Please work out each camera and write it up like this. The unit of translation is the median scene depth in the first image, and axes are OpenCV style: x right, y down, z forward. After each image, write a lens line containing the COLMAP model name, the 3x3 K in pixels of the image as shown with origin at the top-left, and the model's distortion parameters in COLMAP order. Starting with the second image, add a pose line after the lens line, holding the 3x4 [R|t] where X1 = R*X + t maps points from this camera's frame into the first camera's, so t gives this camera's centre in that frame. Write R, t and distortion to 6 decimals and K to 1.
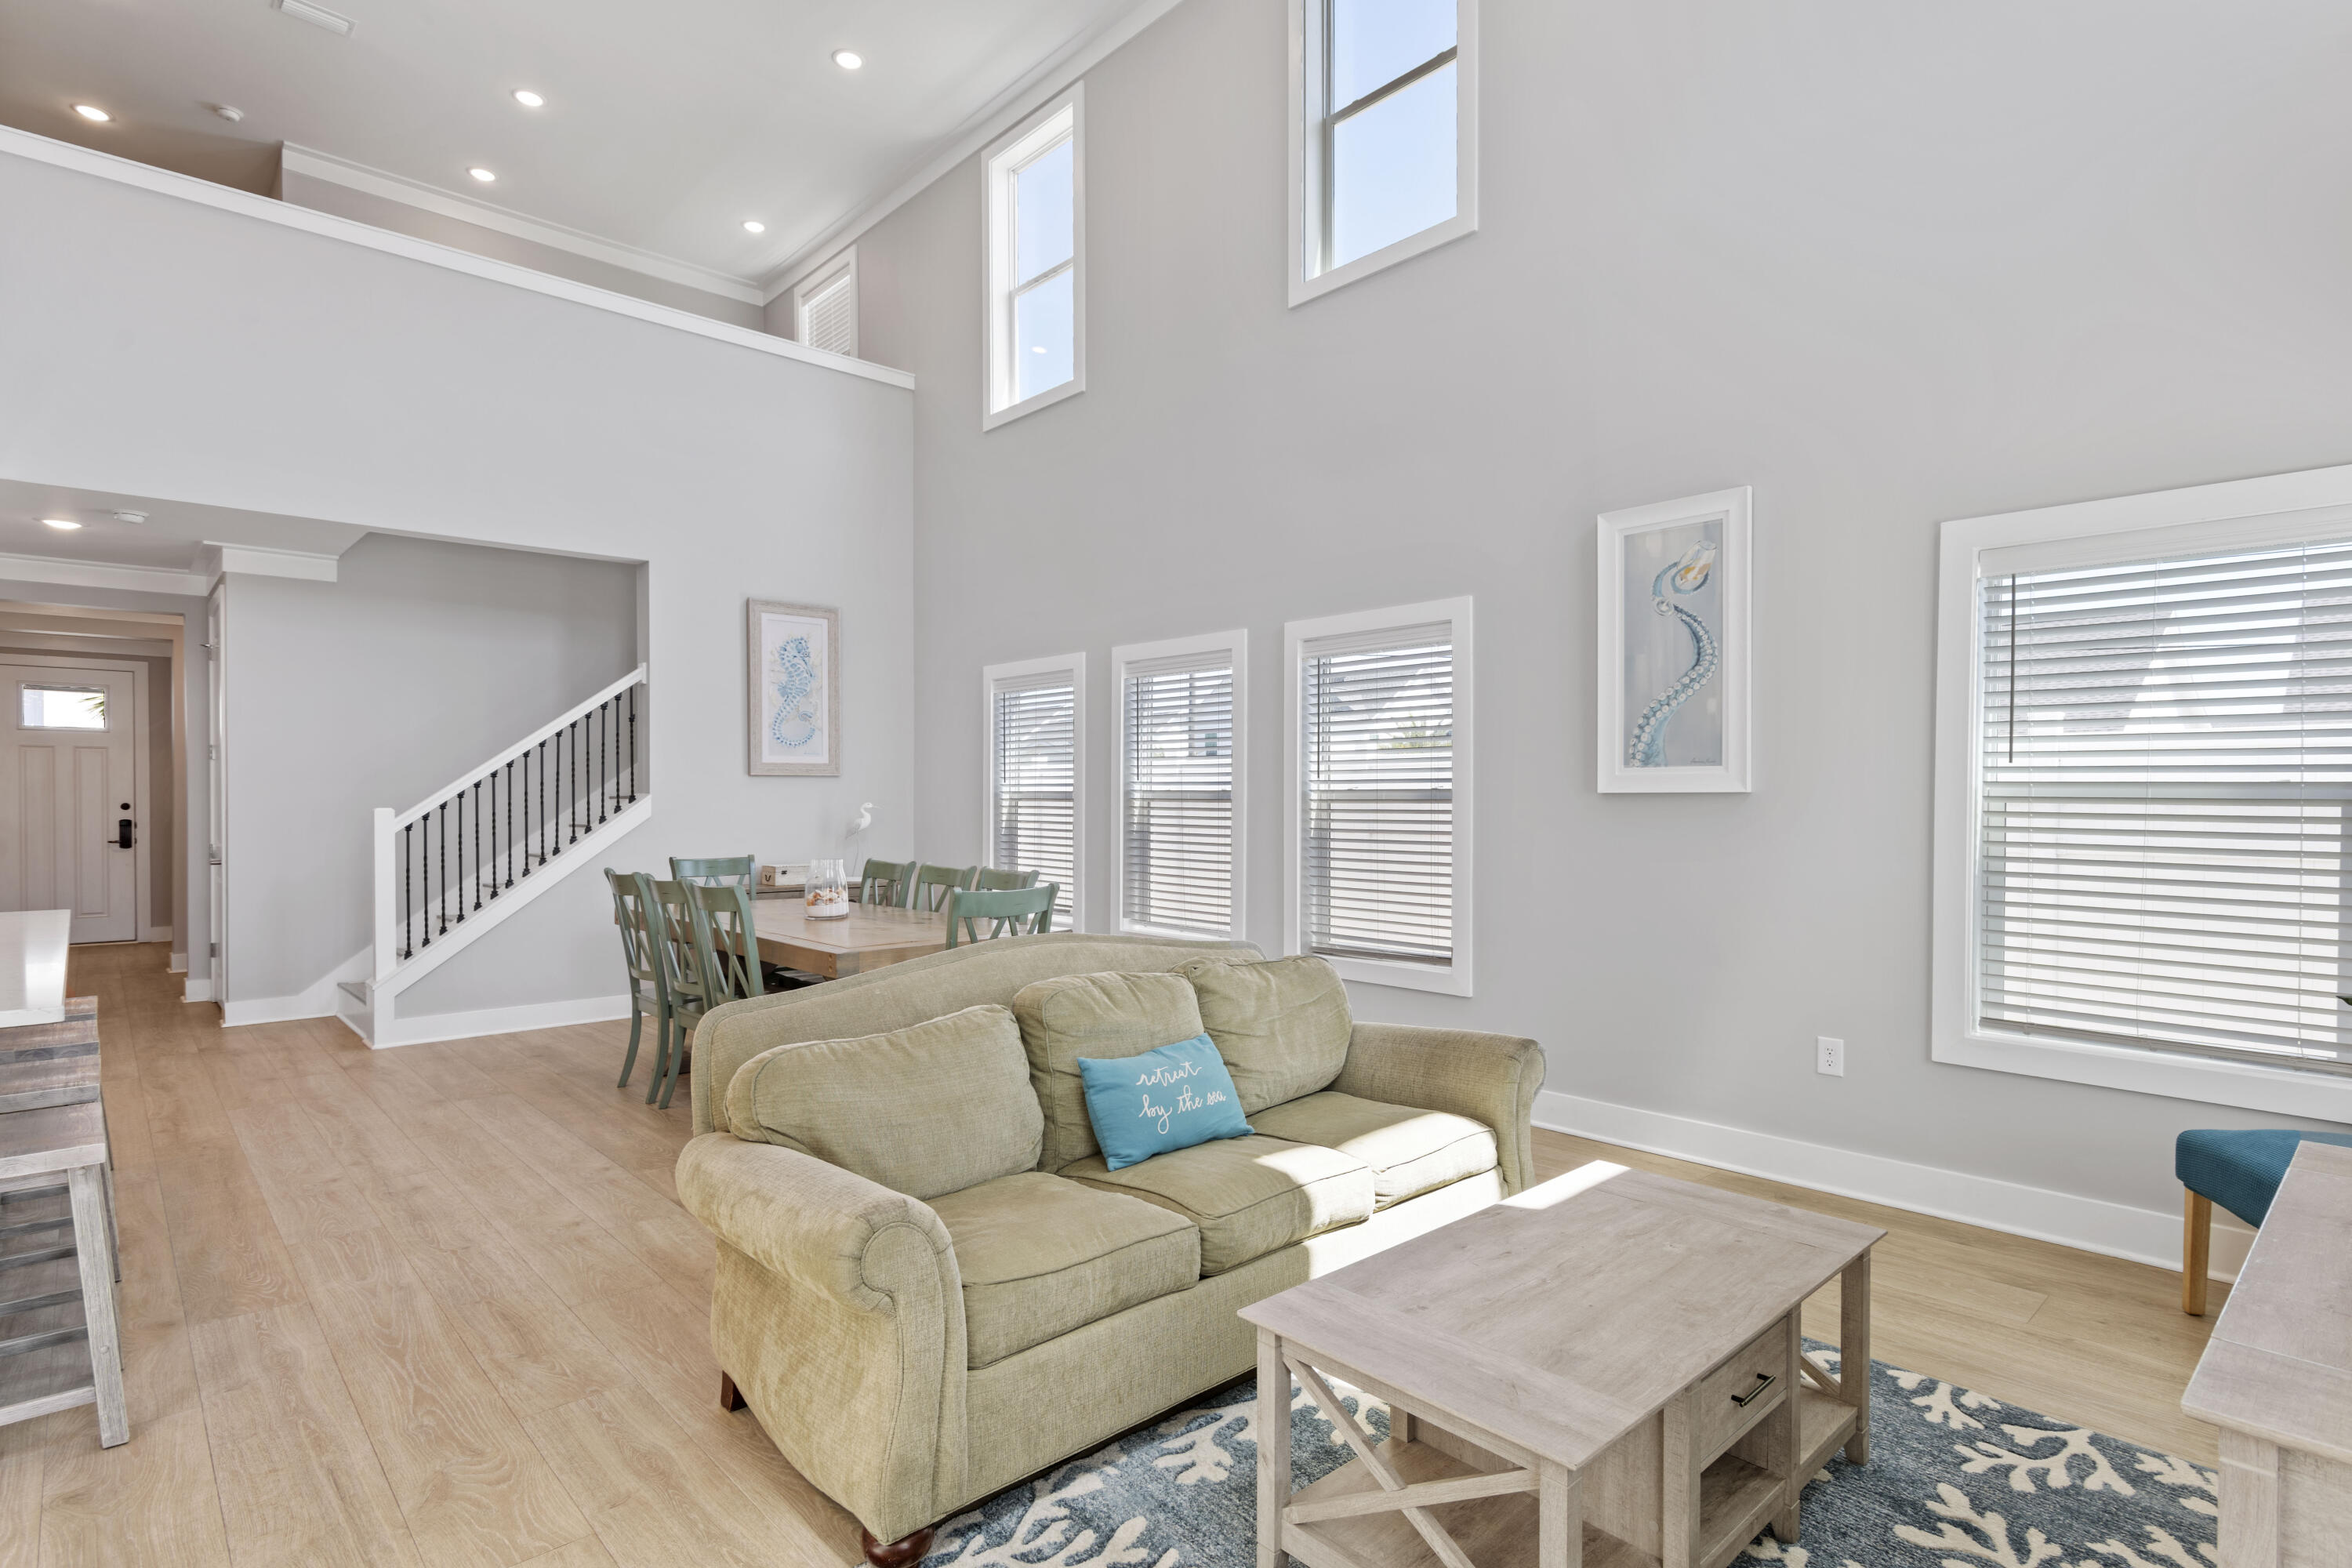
lens RADIAL K [[1150.2, 0, 1184.8], [0, 1150.2, 824.2], [0, 0, 1]] dist [0.001787, -0.000055]
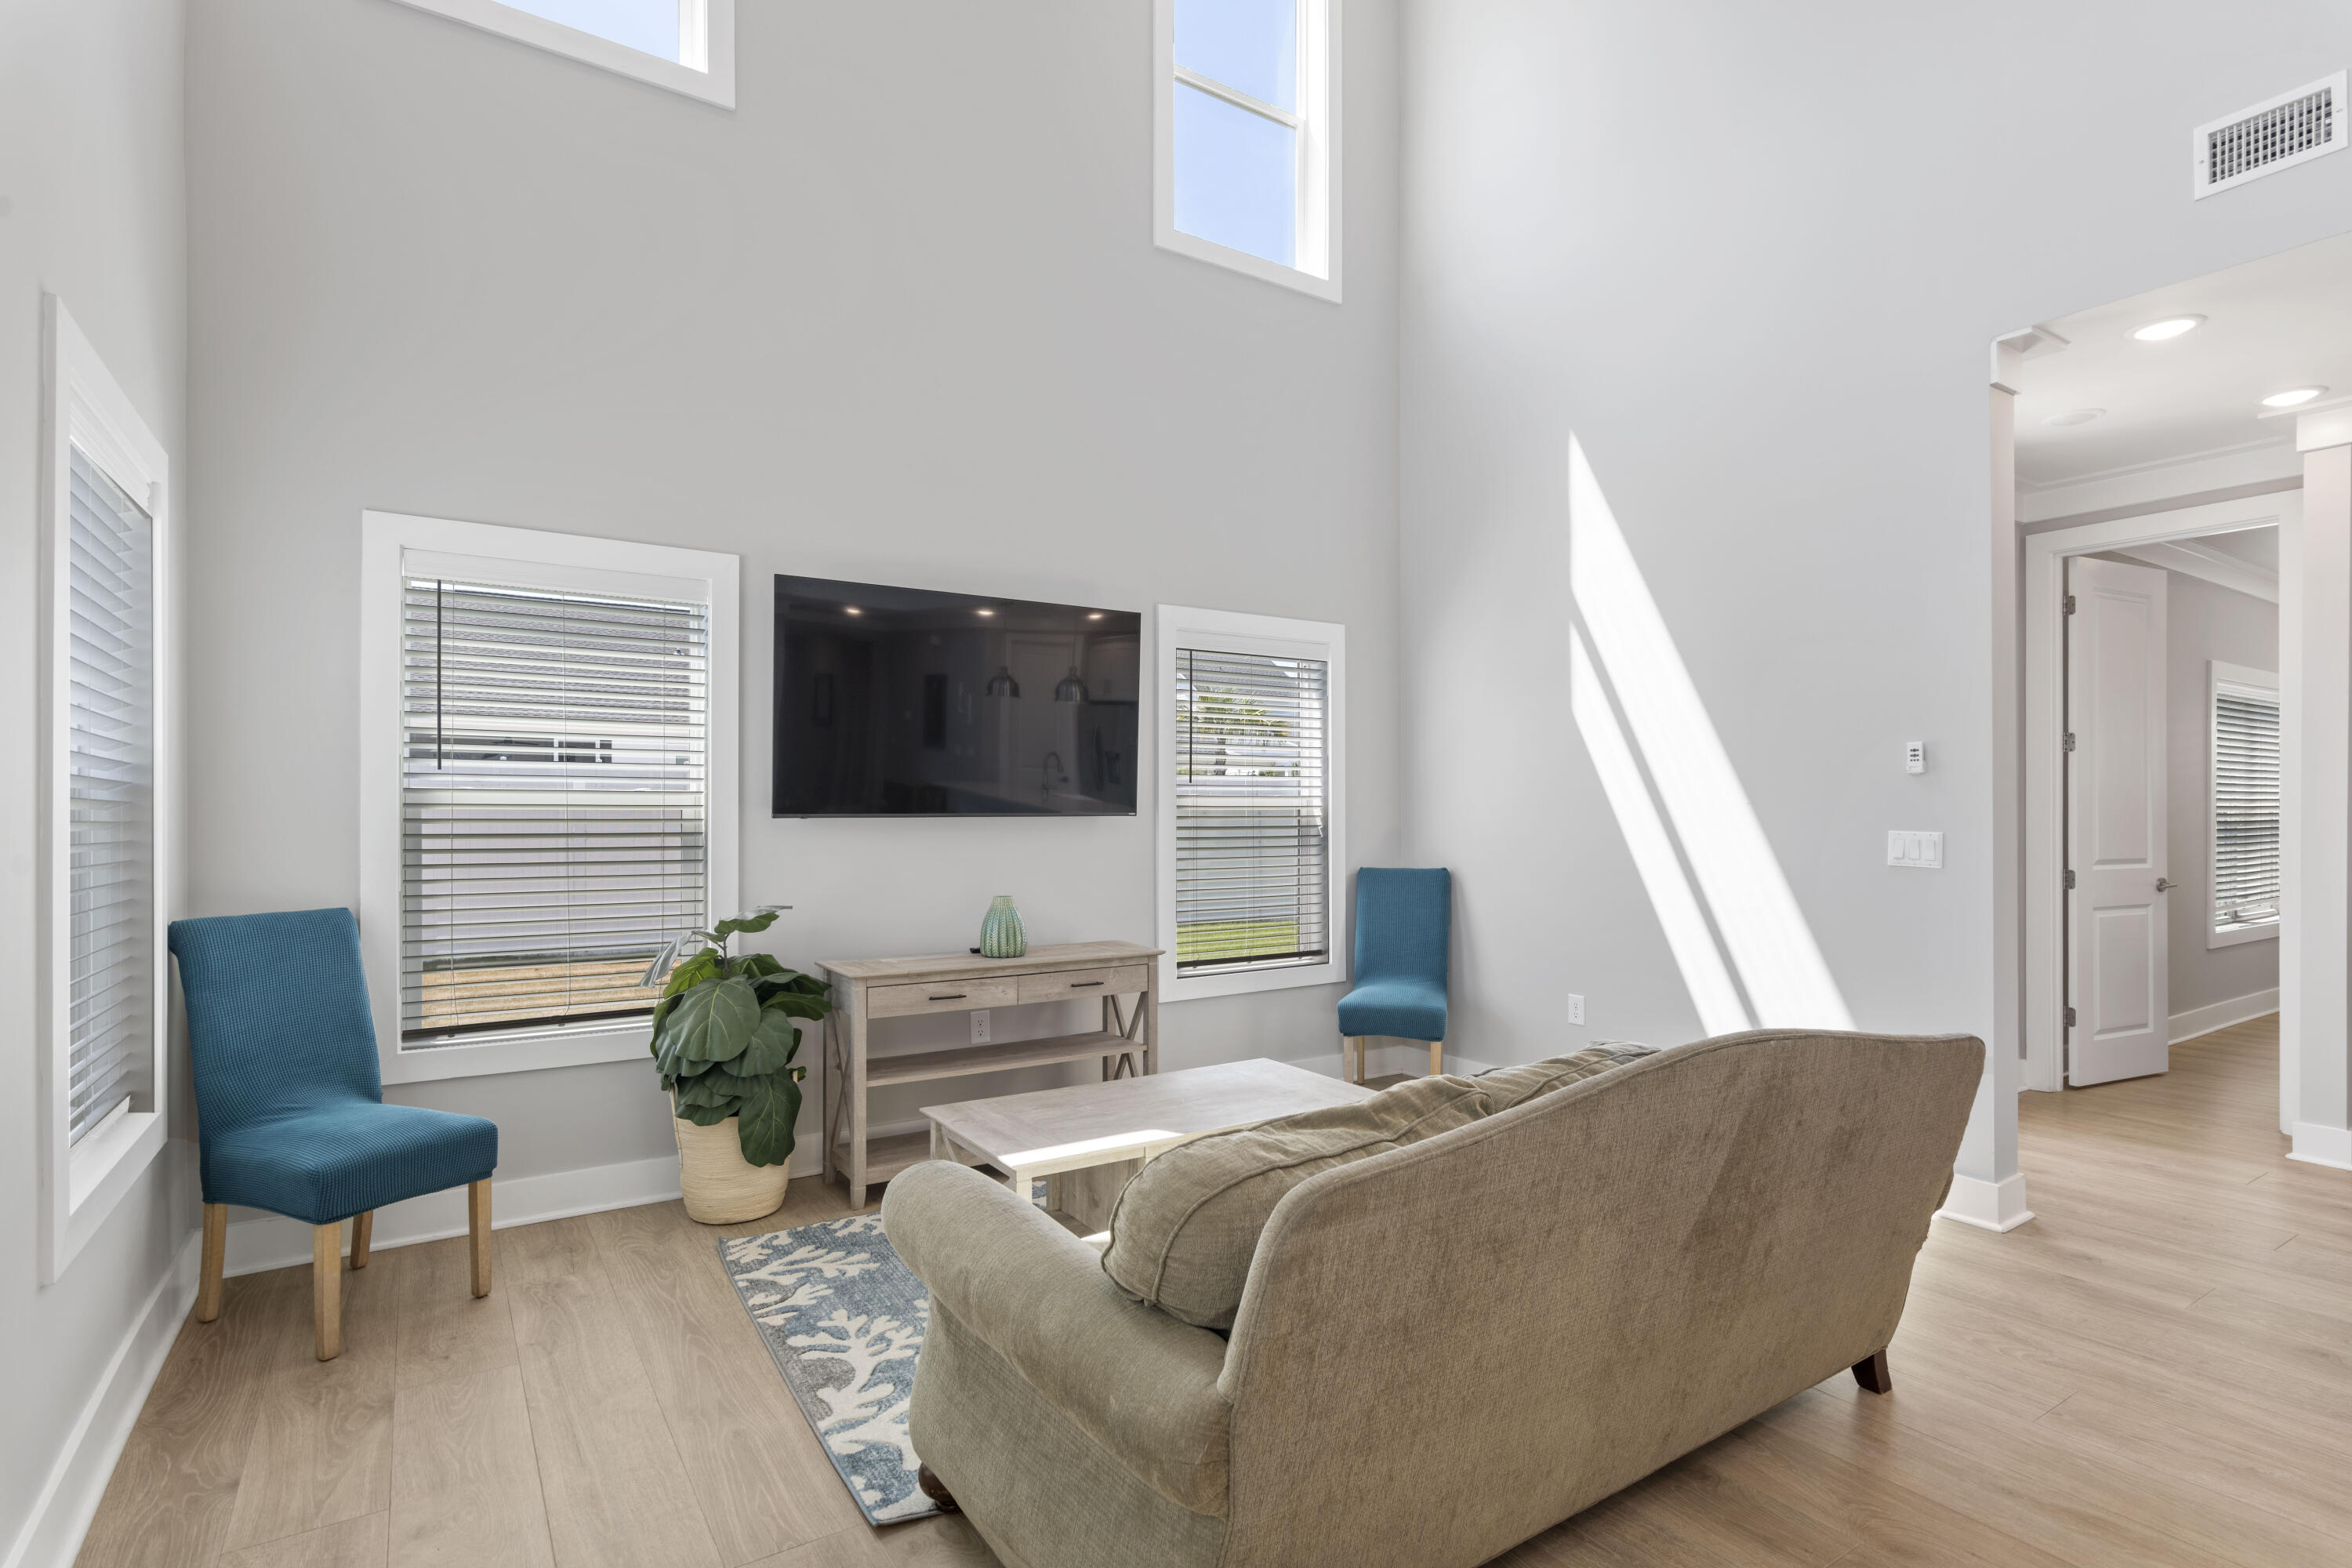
lens RADIAL K [[1150.2, 0, 1178.2], [0, 1150.2, 807.9], [0, 0, 1]] dist [0.001787, -0.000055]
pose [[-0.984815, -0.000420, 0.173604, 0.018158], [0.003570, 0.999737, 0.022672, -0.015557], [-0.173568, 0.022948, -0.984555, 0.778579]]
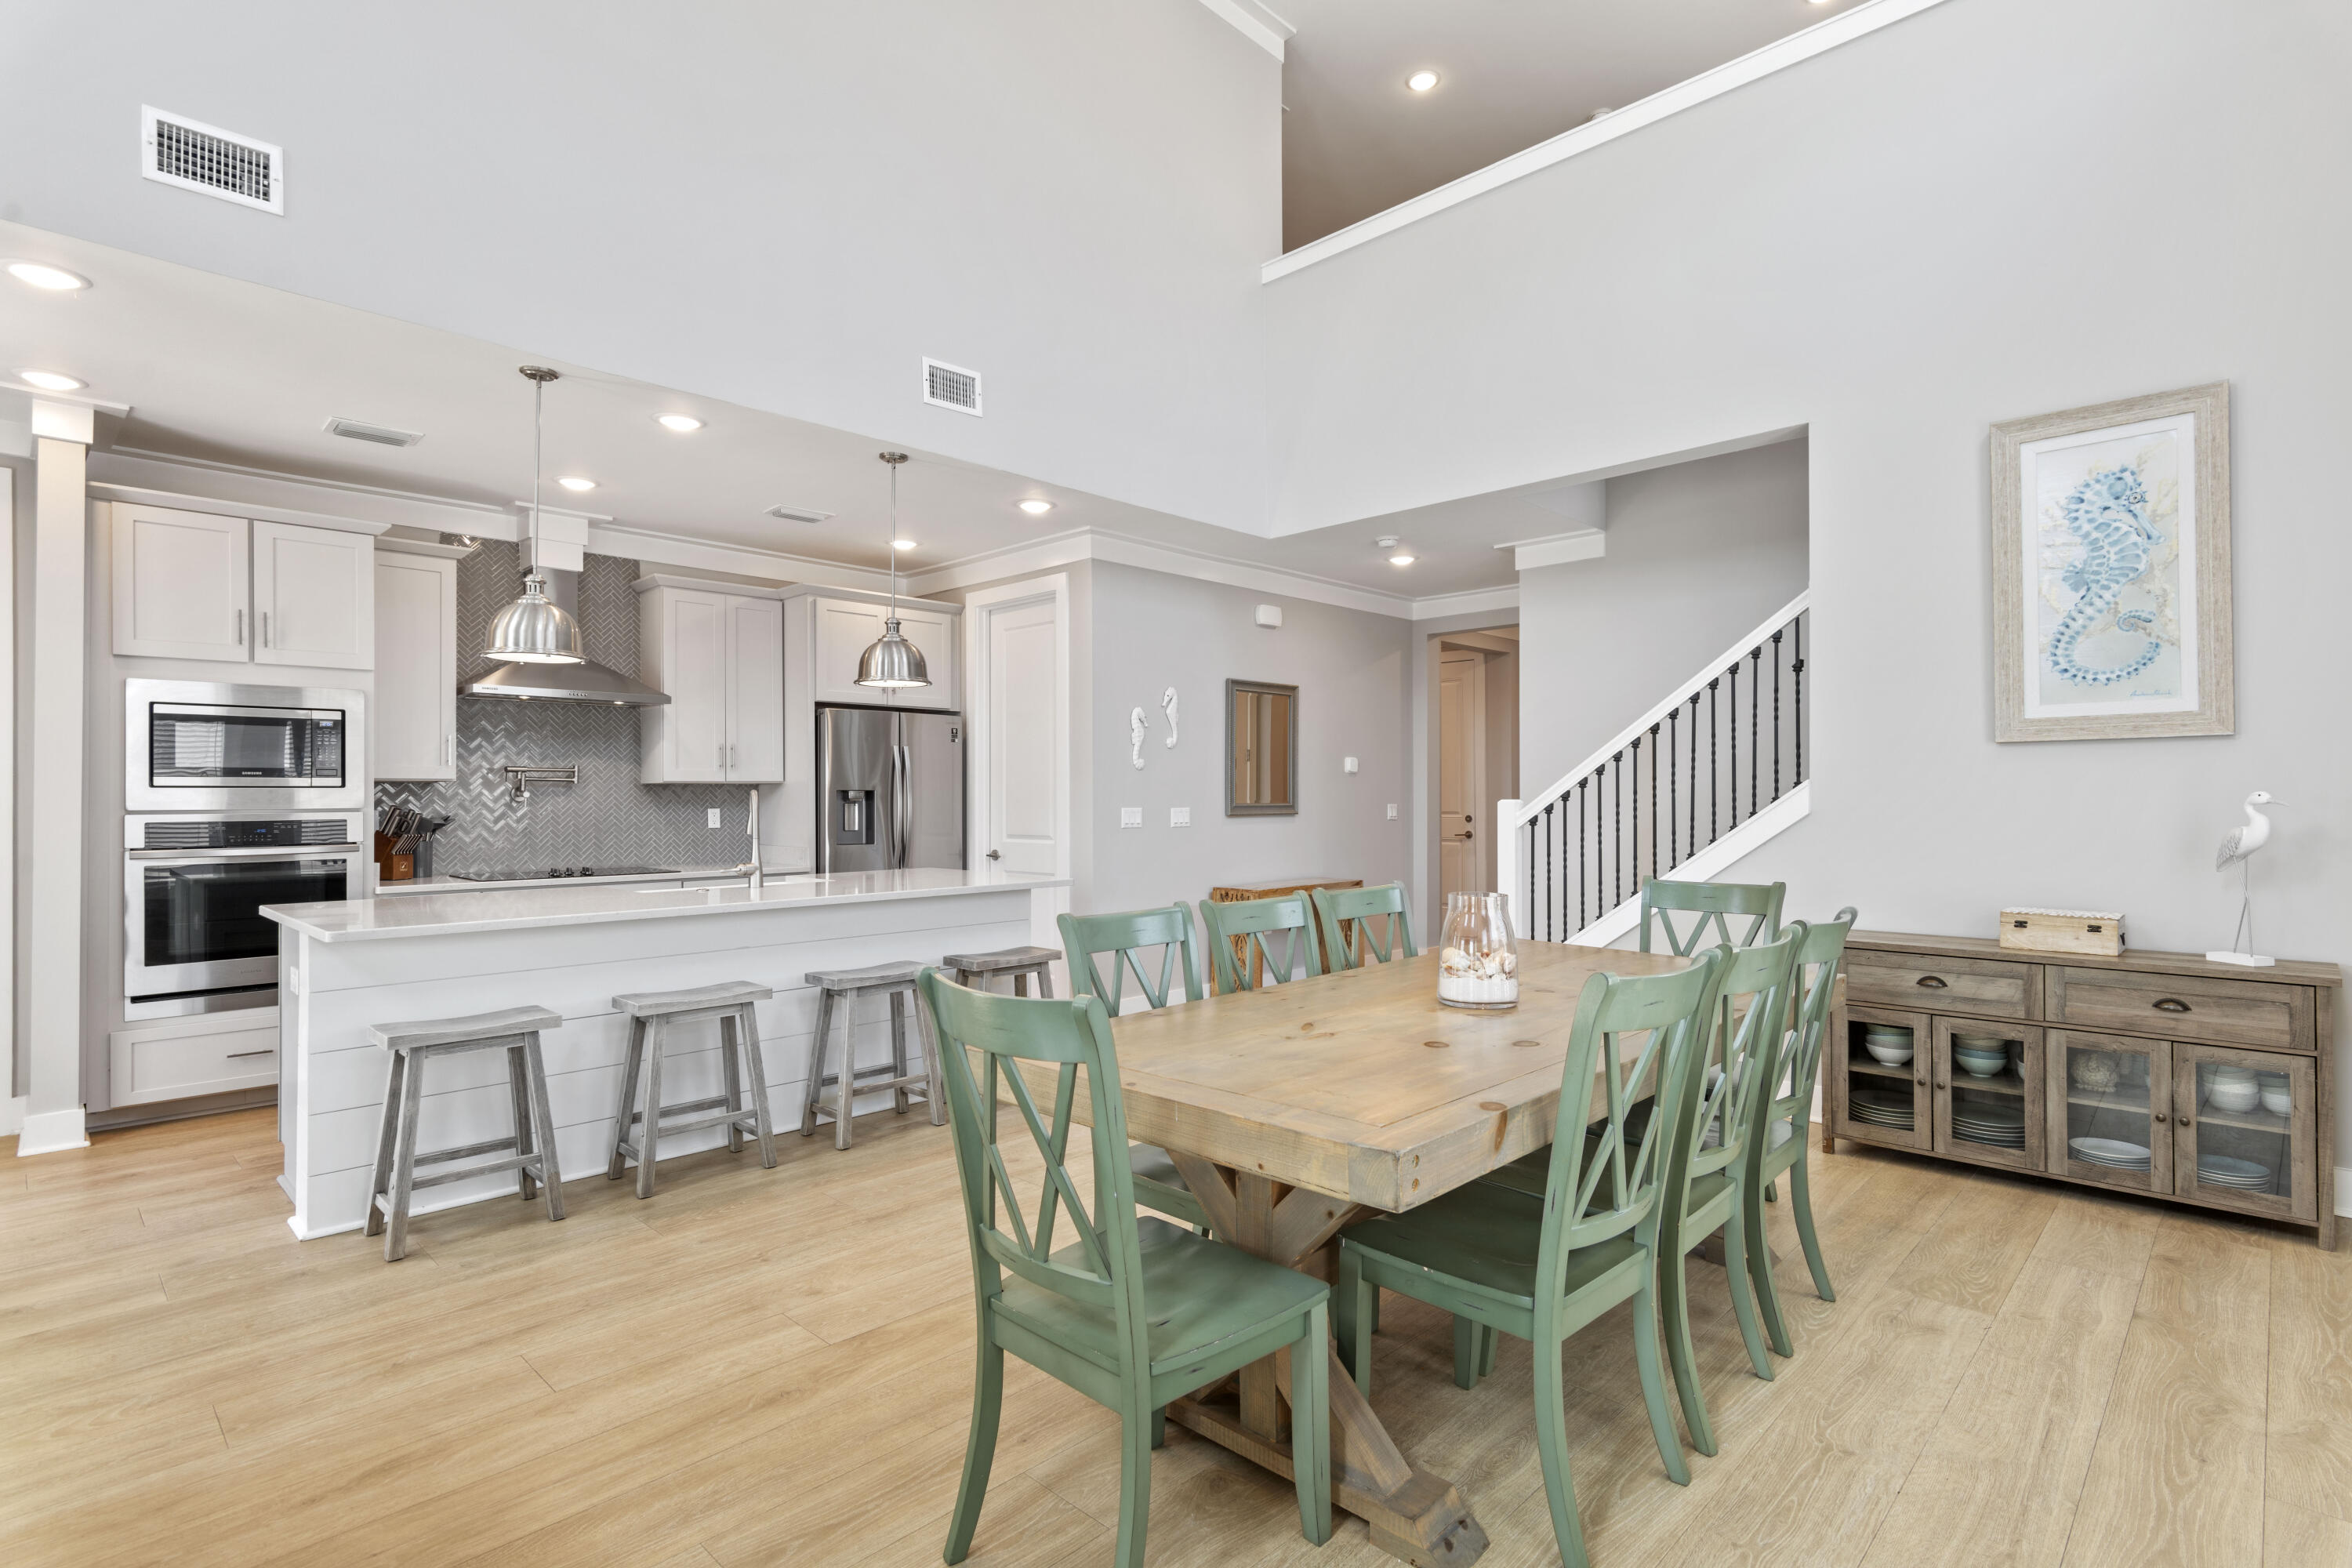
lens RADIAL K [[1150.2, 0, 1181.4], [0, 1150.2, 780.7], [0, 0, 1]] dist [0.001787, -0.000055]
pose [[0.047339, -0.014453, -0.998774, 0.170392], [-0.018854, 0.999704, -0.015360, -0.009203], [0.998701, 0.019558, 0.047053, 0.638175]]
